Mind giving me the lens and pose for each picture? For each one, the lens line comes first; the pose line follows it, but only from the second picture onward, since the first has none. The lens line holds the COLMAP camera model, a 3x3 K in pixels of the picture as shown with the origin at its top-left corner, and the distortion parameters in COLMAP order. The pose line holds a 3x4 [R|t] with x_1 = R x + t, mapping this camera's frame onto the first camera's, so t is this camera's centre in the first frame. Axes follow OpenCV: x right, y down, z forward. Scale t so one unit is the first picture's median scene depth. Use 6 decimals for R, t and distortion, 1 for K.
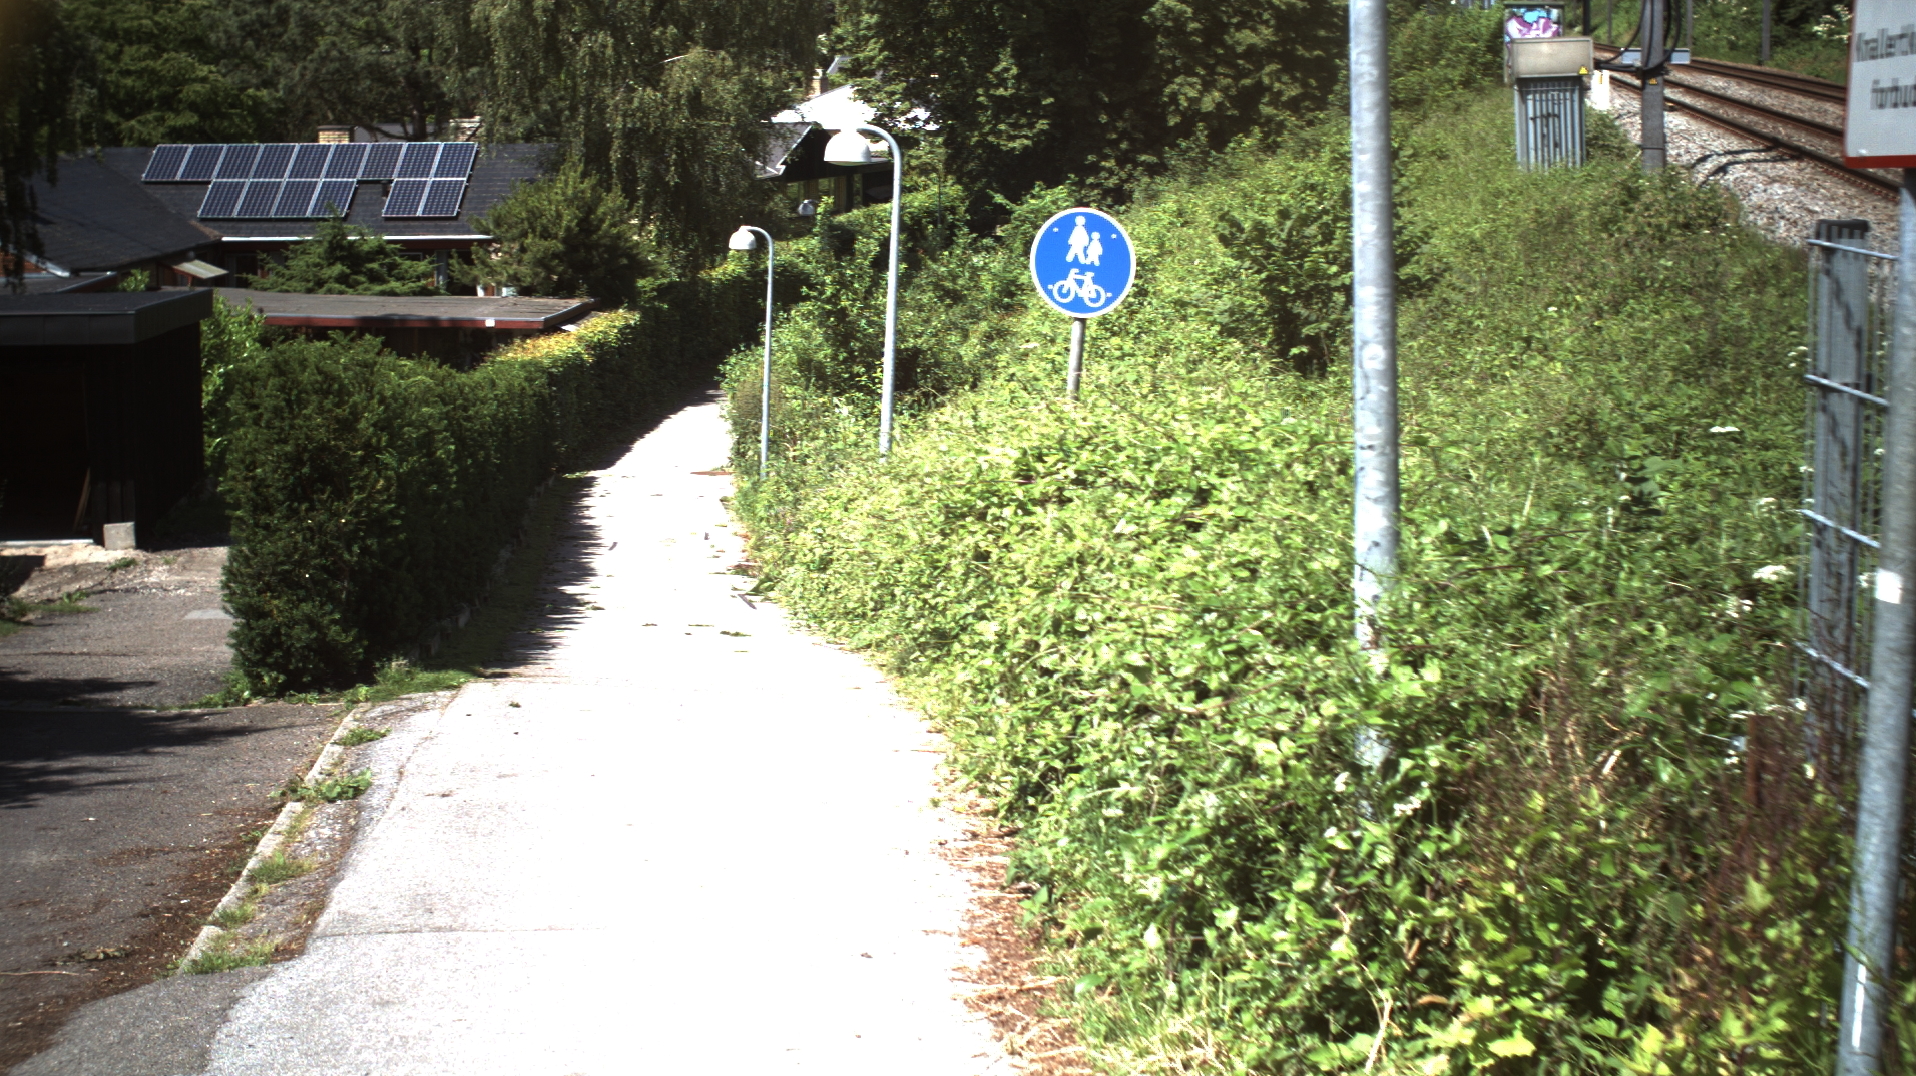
lens RADIAL K [[3348.4, 0, 958.0], [0, 3348.4, 538.0], [0, 0, 1]] dist [-0.255419, 0.060829]
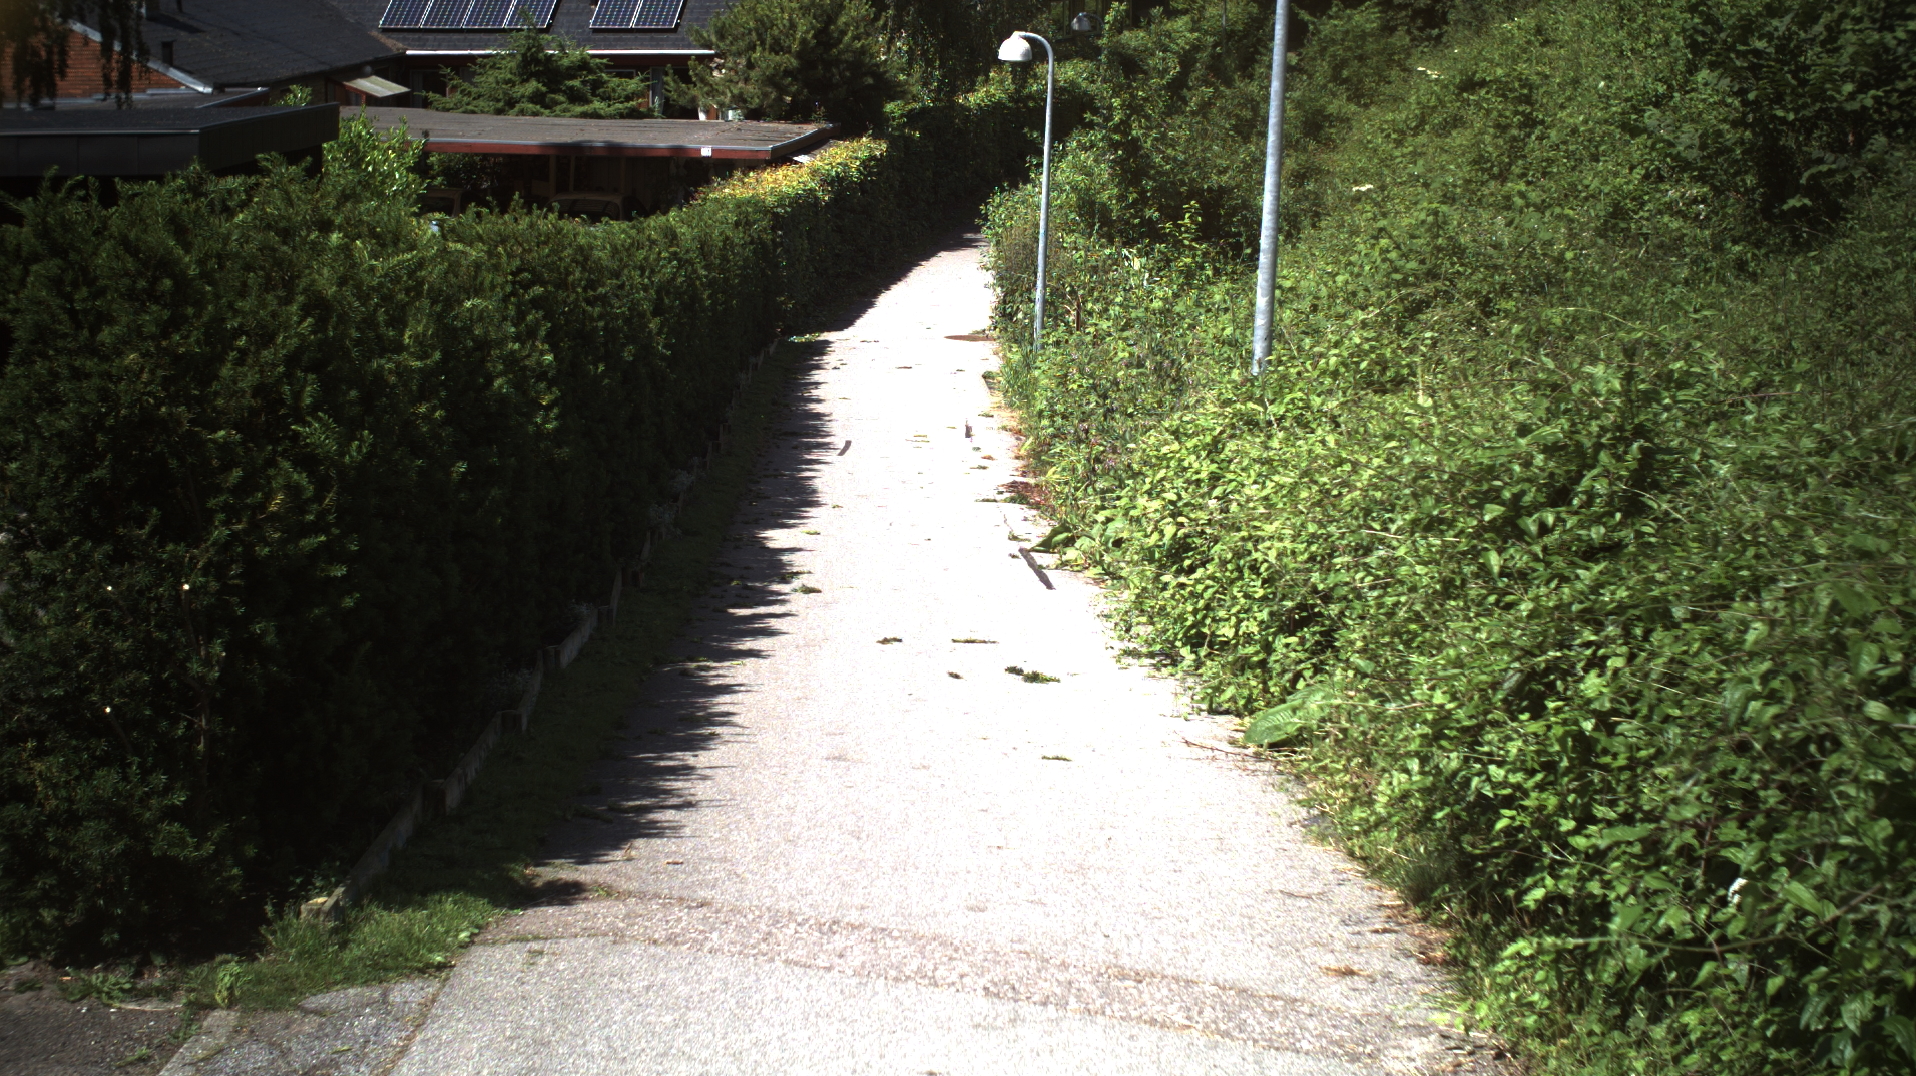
lens RADIAL K [[3340.8, 0, 989.5], [0, 3340.8, 544.3], [0, 0, 1]] dist [-0.251499, 0.160669]
pose [[0.997836, 0.018039, -0.063228, -0.016489], [-0.014777, 0.998554, 0.051682, -0.011089], [0.064069, -0.050636, 0.996660, 0.181946]]
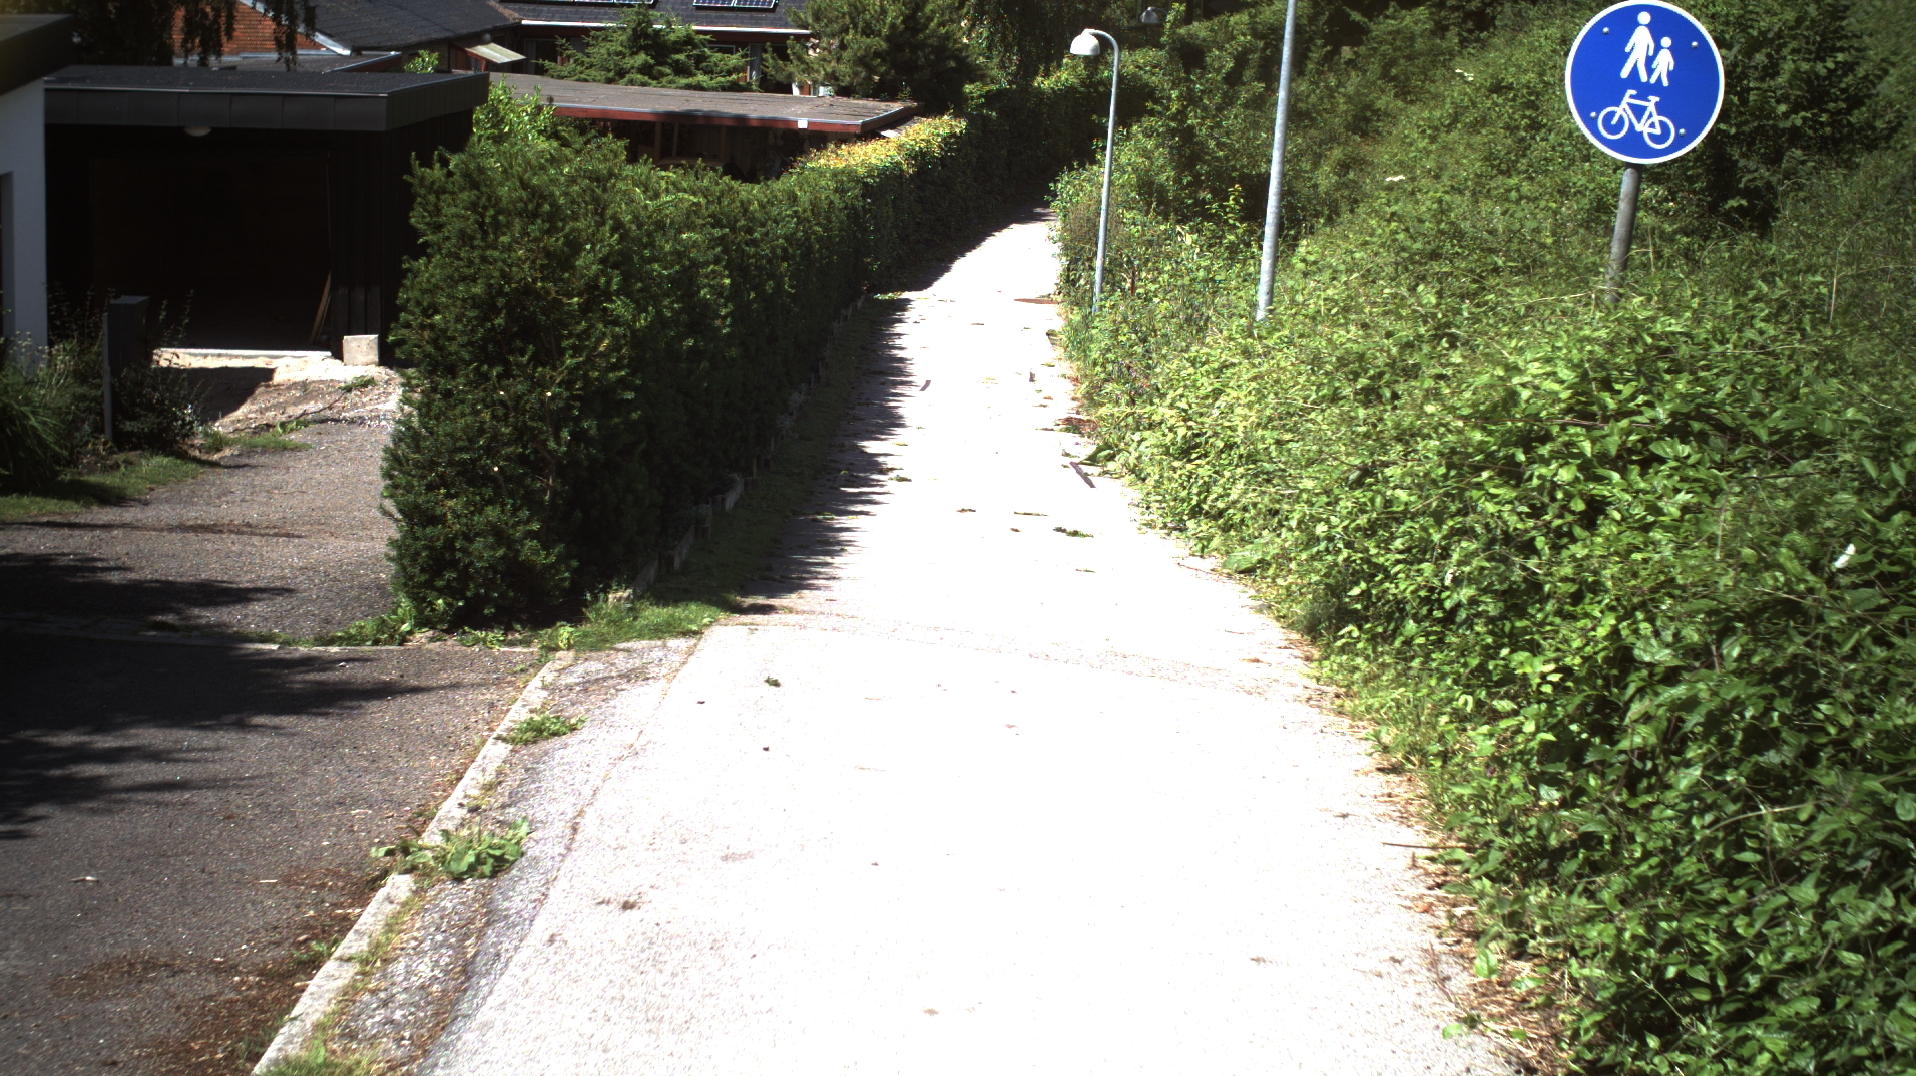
lens RADIAL K [[3340.8, 0, 989.5], [0, 3340.8, 544.3], [0, 0, 1]] dist [-0.251499, 0.160669]
pose [[0.995279, 0.053948, -0.080687, -0.009902], [-0.049254, 0.997038, 0.059070, -0.006363], [0.083634, -0.054817, 0.994988, 0.093112]]
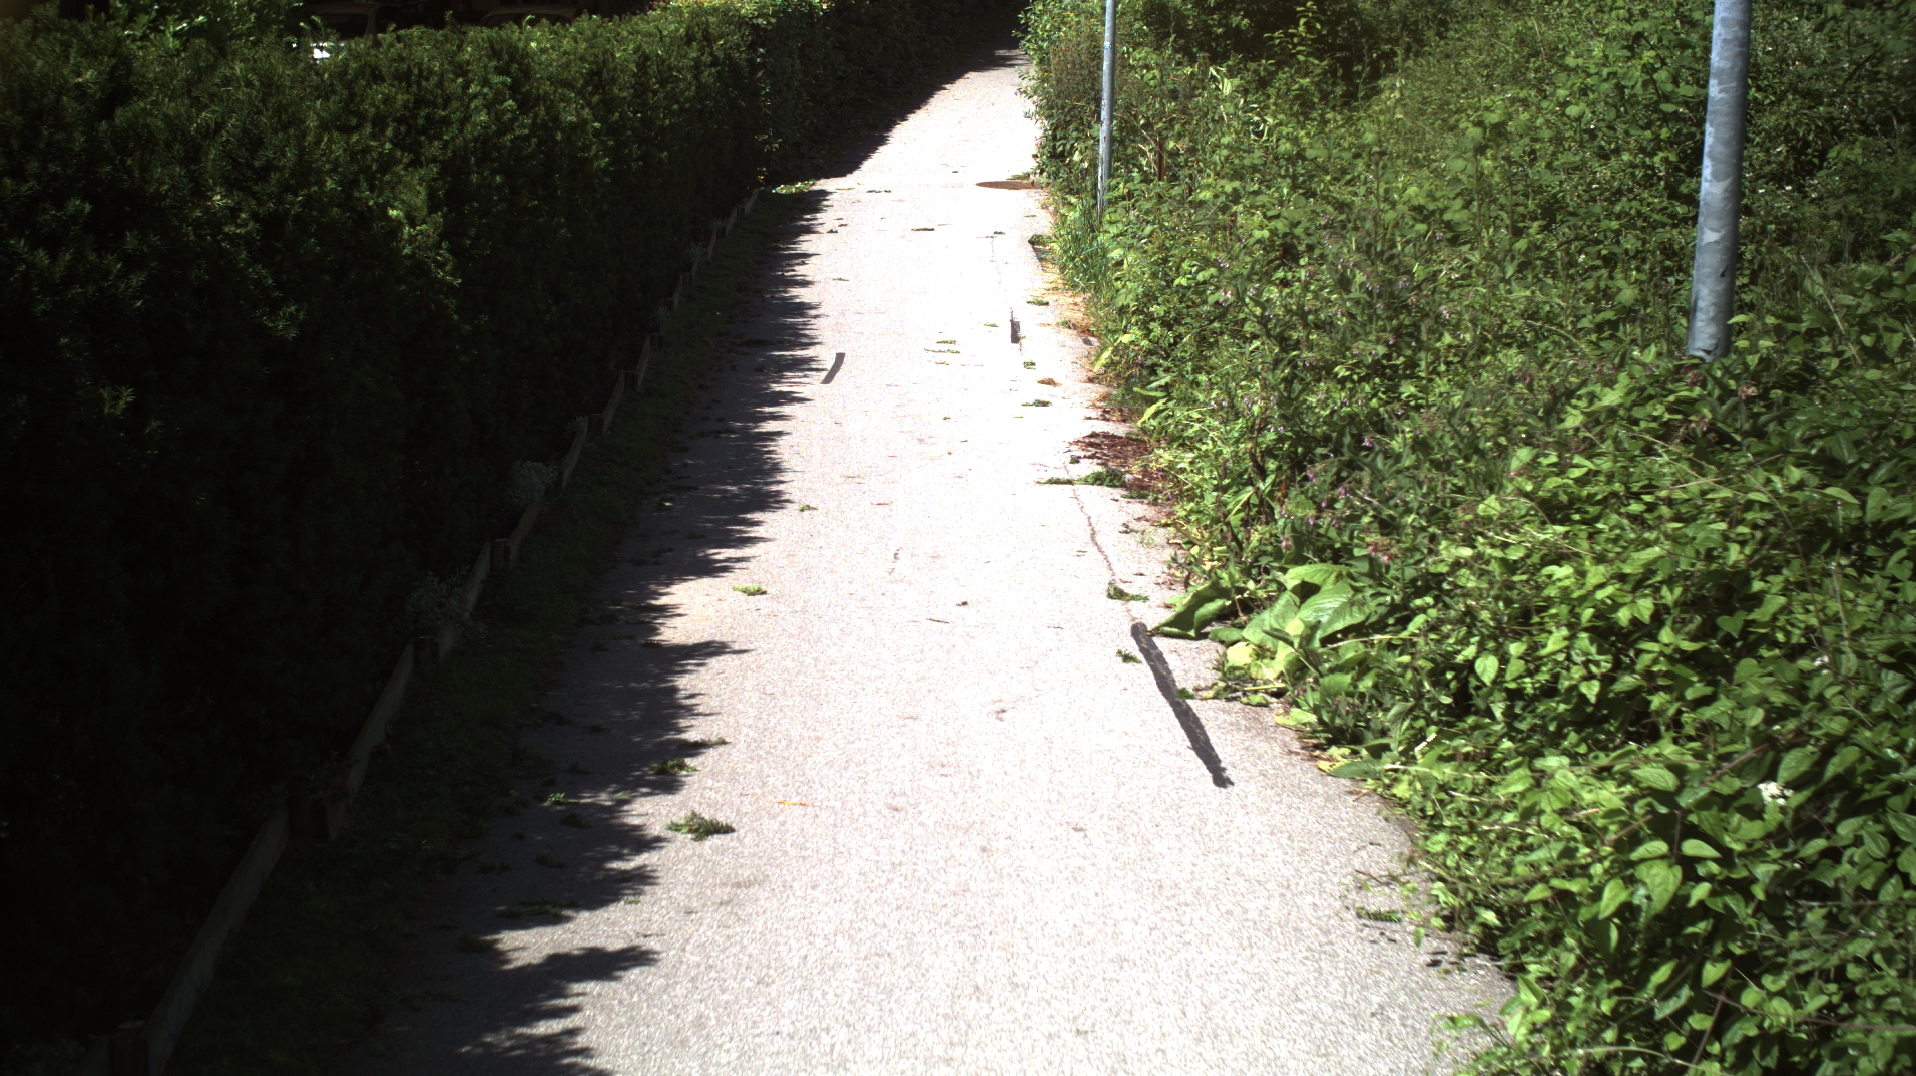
lens RADIAL K [[3348.4, 0, 958.0], [0, 3348.4, 538.0], [0, 0, 1]] dist [-0.255419, 0.060829]
pose [[0.996711, 0.011708, -0.080183, -0.031824], [-0.003365, 0.994633, 0.103412, -0.017887], [0.080964, -0.102802, 0.991401, 0.362014]]
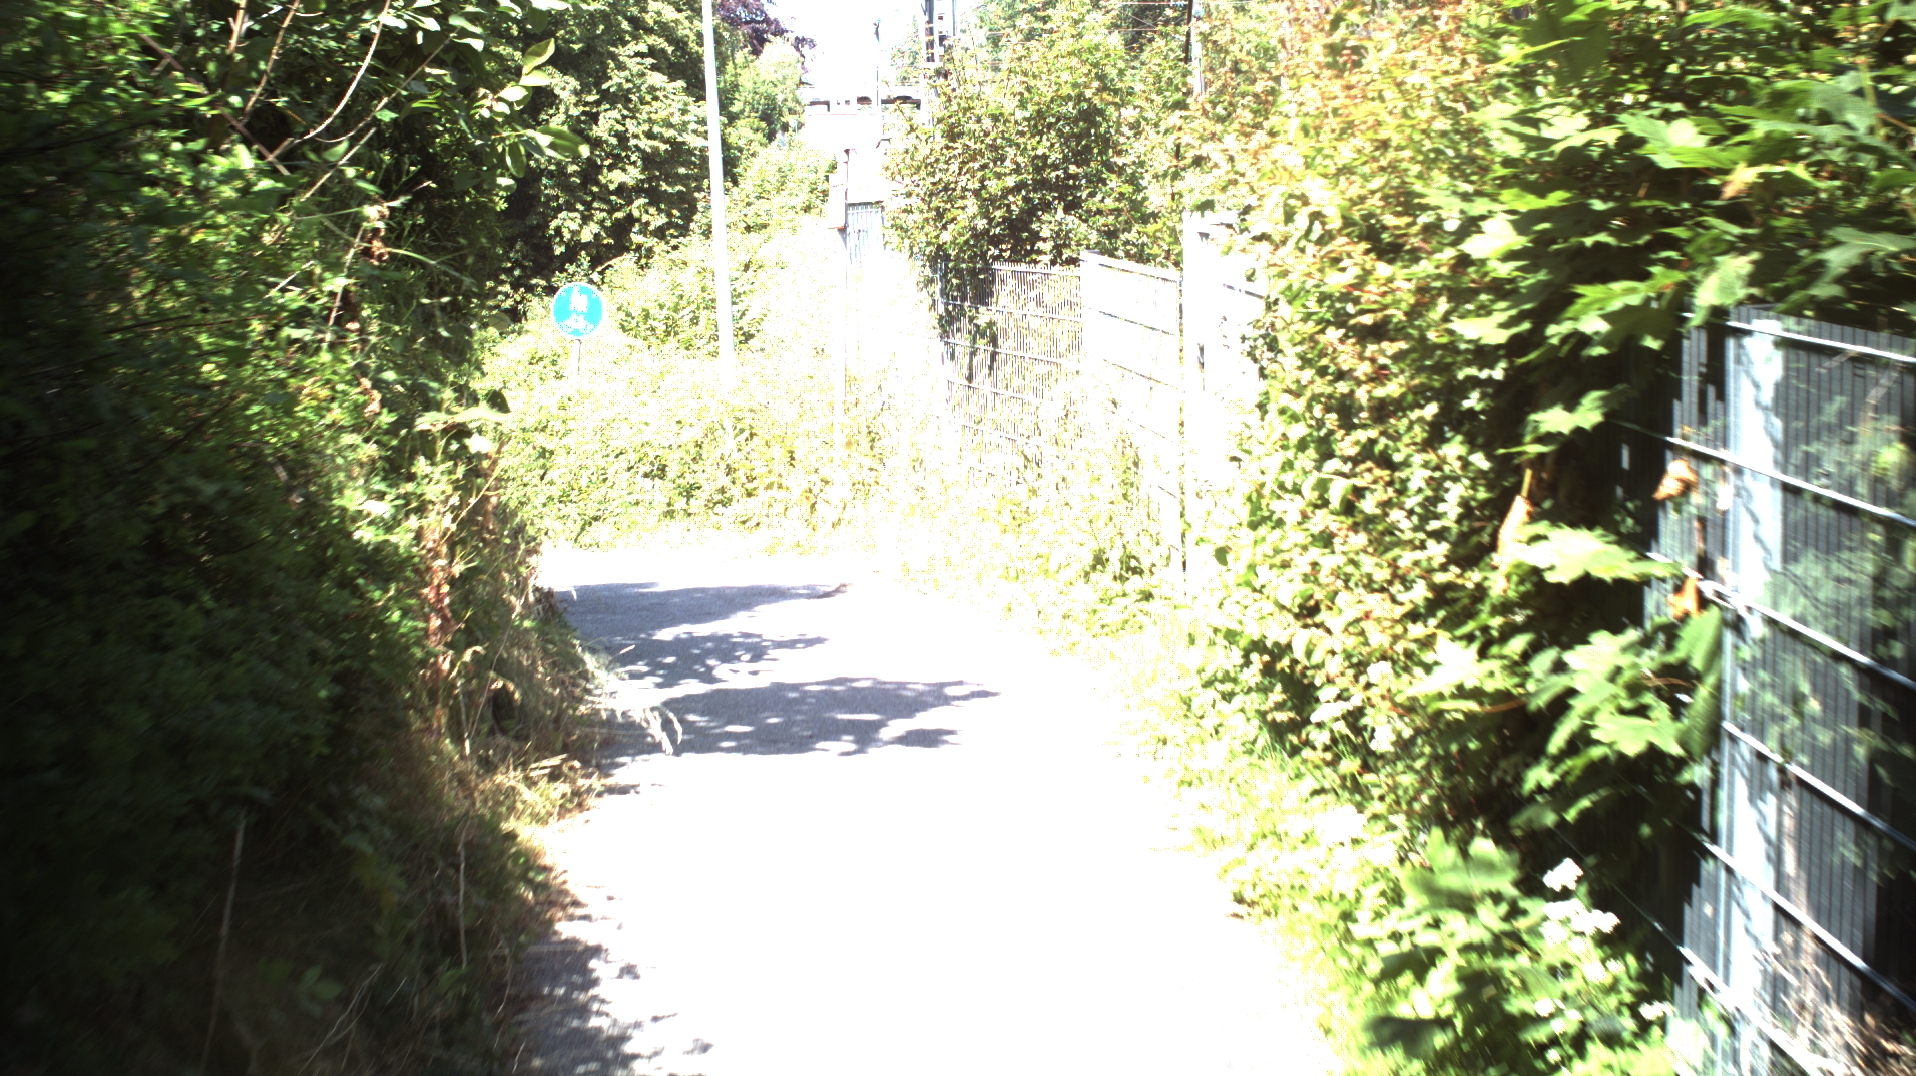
lens RADIAL K [[3348.4, 0, 958.0], [0, 3348.4, 538.0], [0, 0, 1]] dist [-0.255419, 0.060829]
pose [[0.981399, -0.044066, 0.186855, -0.032905], [0.051351, 0.998091, -0.034322, 0.036842], [-0.184986, 0.043279, 0.981788, -0.272257]]
